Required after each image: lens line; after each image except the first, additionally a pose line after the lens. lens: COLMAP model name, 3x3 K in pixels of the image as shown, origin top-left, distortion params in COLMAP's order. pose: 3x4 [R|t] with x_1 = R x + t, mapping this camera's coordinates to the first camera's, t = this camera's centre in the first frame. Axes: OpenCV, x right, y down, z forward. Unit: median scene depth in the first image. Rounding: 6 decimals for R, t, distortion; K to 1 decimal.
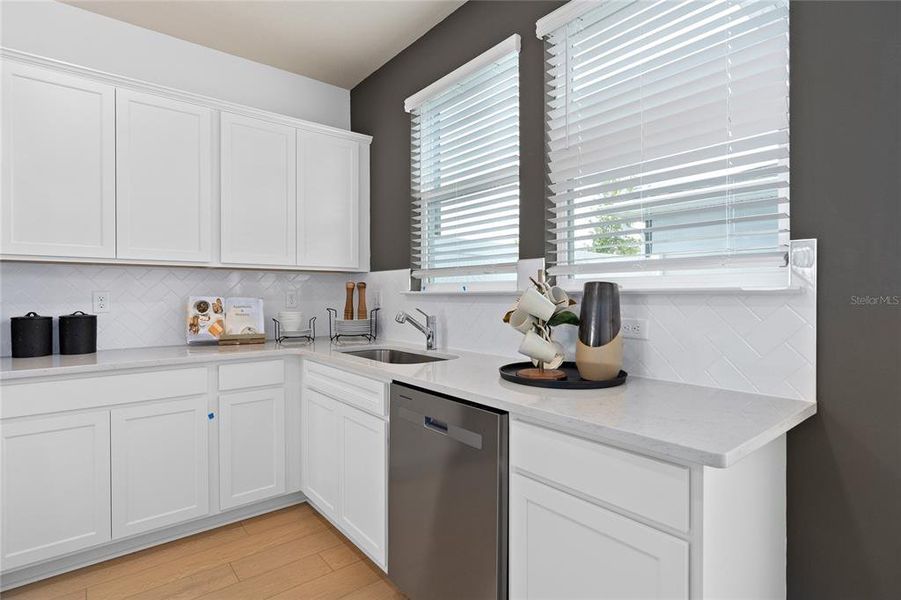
lens RADIAL K [[452.1, 0, 452.9], [0, 452.1, 300.2], [0, 0, 1]] dist [0.006858, 0.000396]
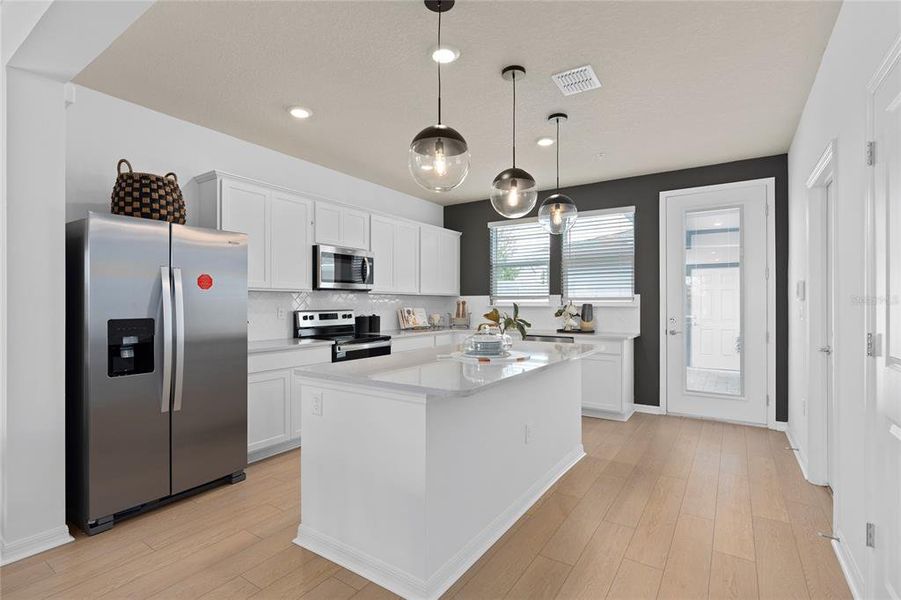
lens RADIAL K [[421.7, 0, 452.0], [0, 421.7, 301.2], [0, 0, 1]] dist [0.002652, 0.000743]
pose [[0.956578, 0.003510, 0.291457, -1.106373], [0.001499, 0.999855, -0.016961, -0.005181], [-0.291474, 0.016661, 0.956434, -1.230734]]
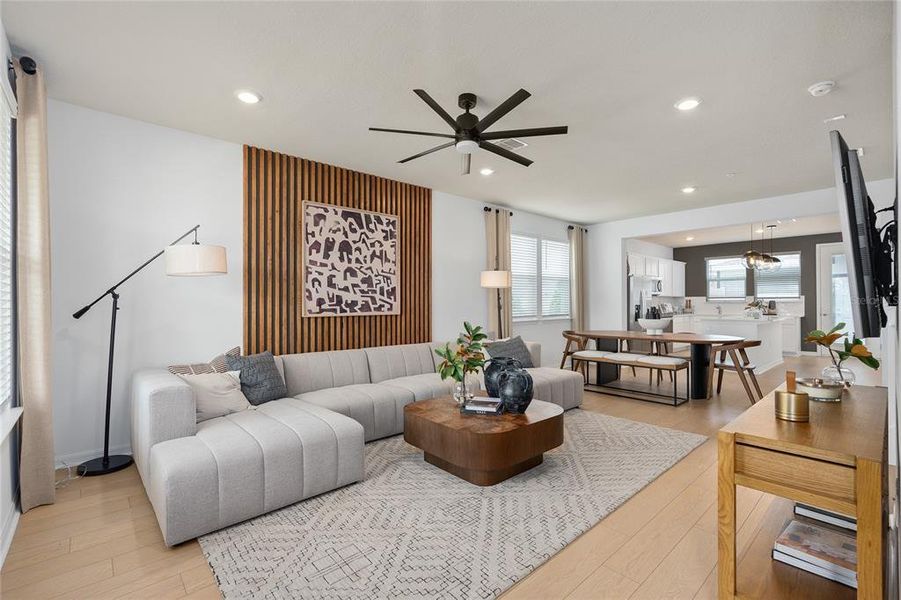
lens RADIAL K [[398.0, 0, 449.2], [0, 398.0, 300.2], [0, 0, 1]] dist [-0.000635, 0.000171]
pose [[0.999080, -0.004562, 0.042634, -3.315702], [0.005331, 0.999825, -0.017946, 0.025518], [-0.042545, 0.018157, 0.998930, -3.308700]]
